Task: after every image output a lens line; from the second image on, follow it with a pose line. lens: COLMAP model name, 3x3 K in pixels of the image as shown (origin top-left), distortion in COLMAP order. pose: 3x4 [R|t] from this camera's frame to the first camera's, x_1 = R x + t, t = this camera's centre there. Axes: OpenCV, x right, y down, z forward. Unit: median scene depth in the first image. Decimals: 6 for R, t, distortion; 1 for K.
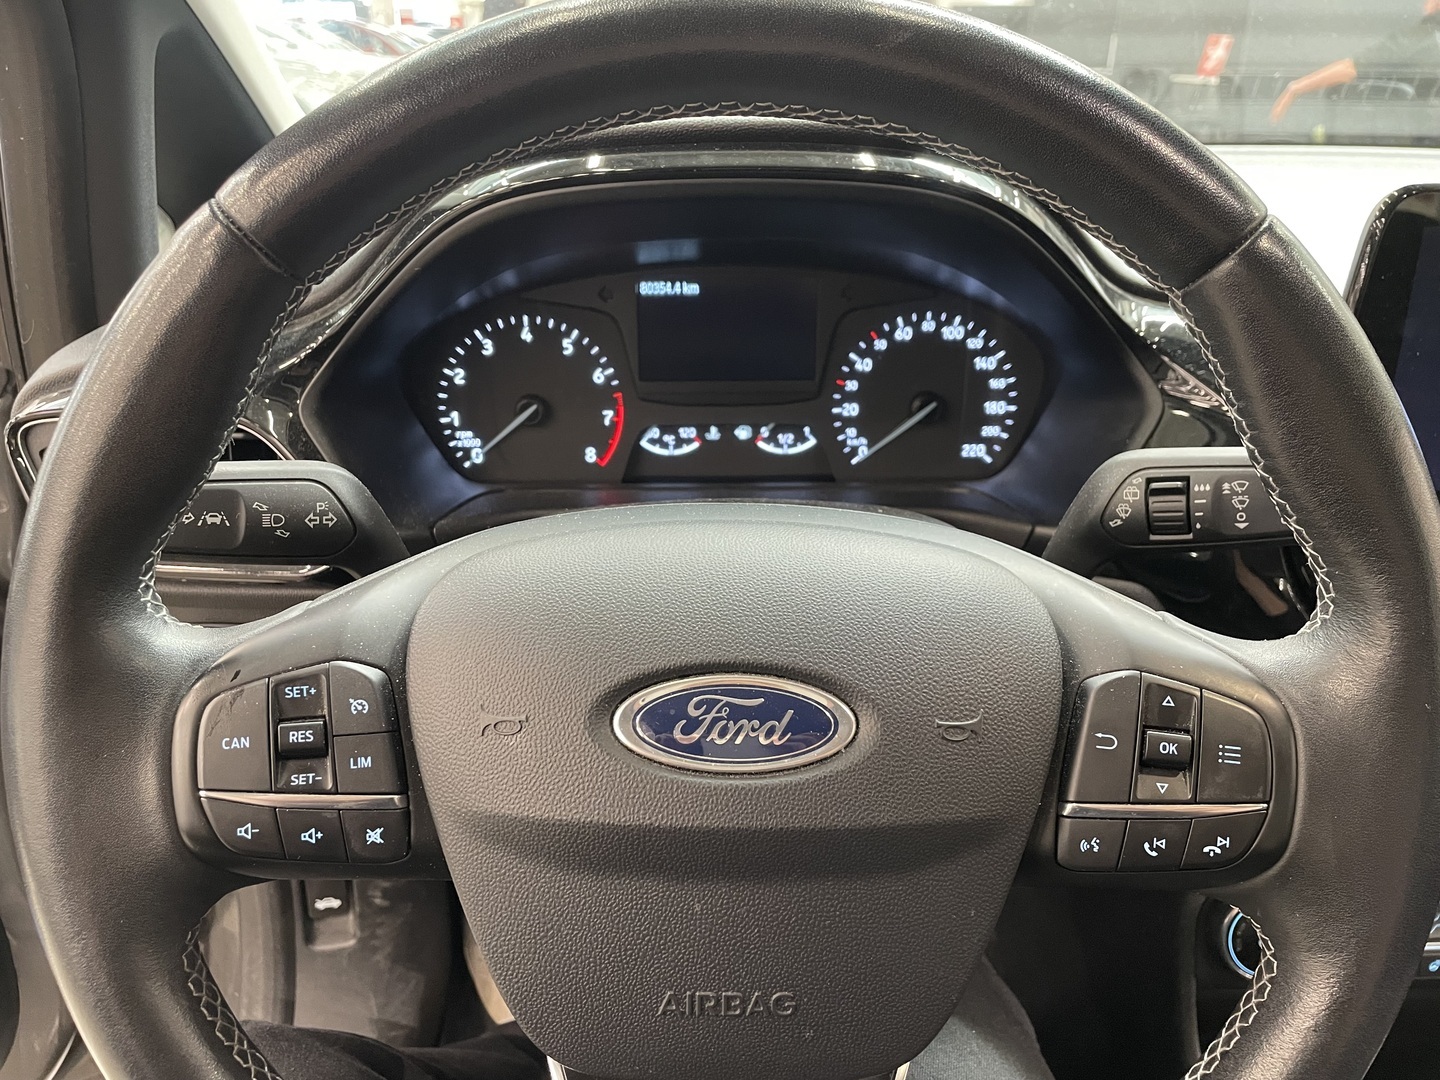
lens RADIAL K [[1089.8, 0, 722.5], [0, 1089.8, 546.6], [0, 0, 1]] dist [0.041101, -0.004006]
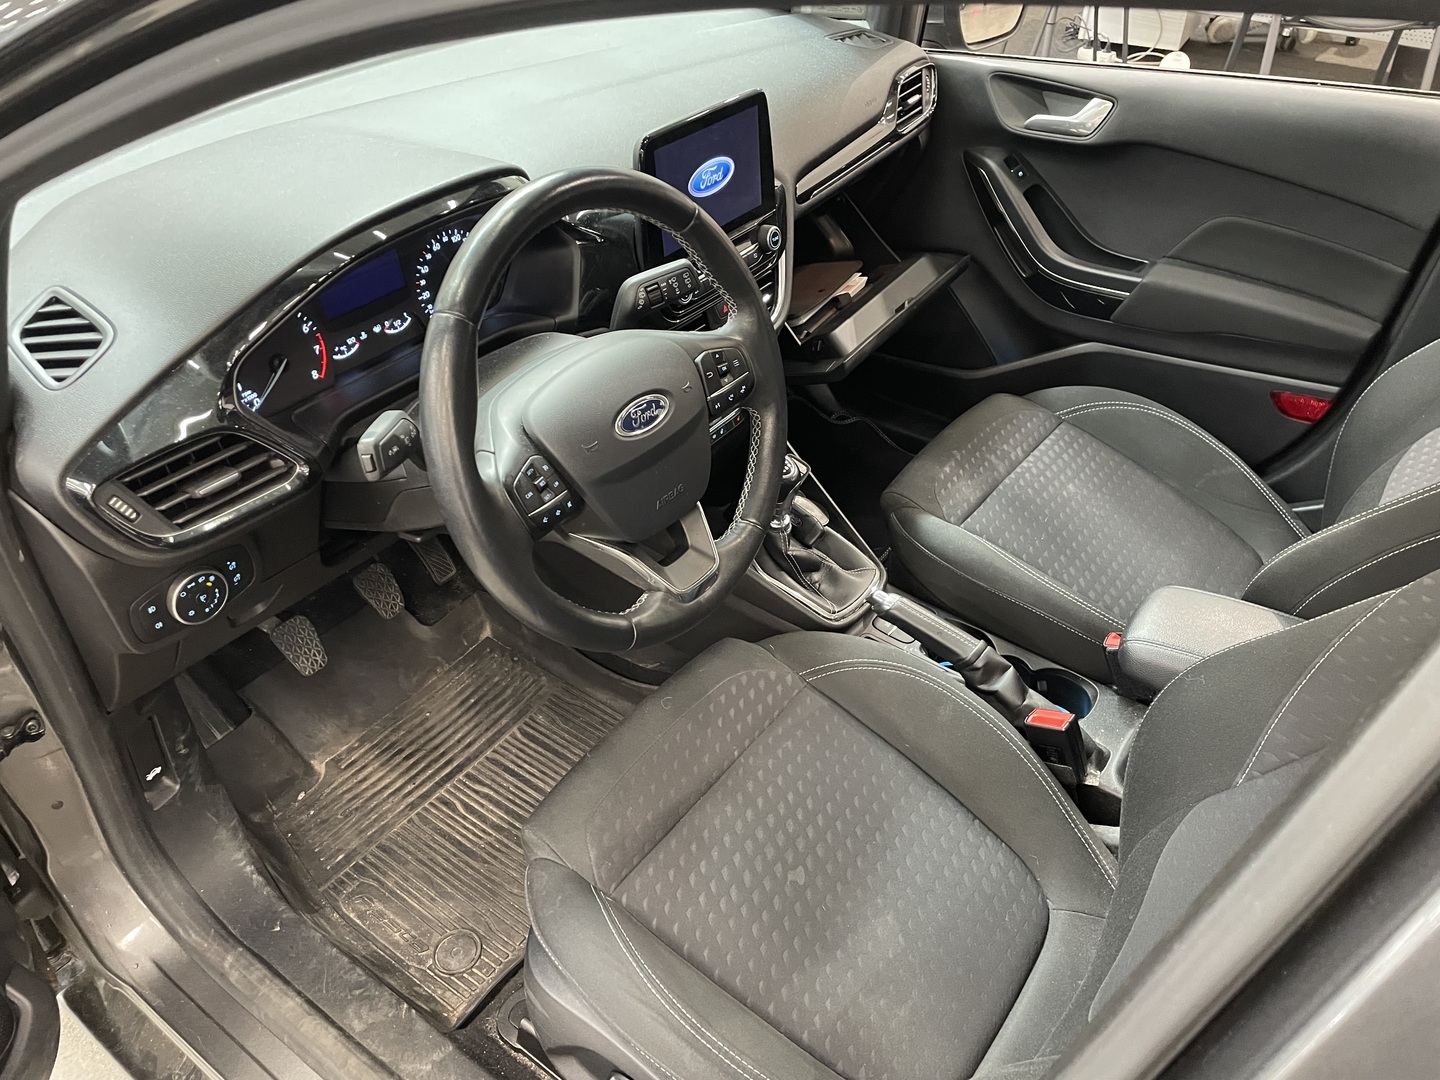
lens RADIAL K [[1089.8, 0, 719.2], [0, 1089.8, 545.5], [0, 0, 1]] dist [0.041101, -0.004006]
pose [[0.579143, -0.497967, 0.645463, -0.989561], [0.320836, 0.867089, 0.381079, -0.302293], [-0.749438, -0.013612, 0.661934, -0.592936]]
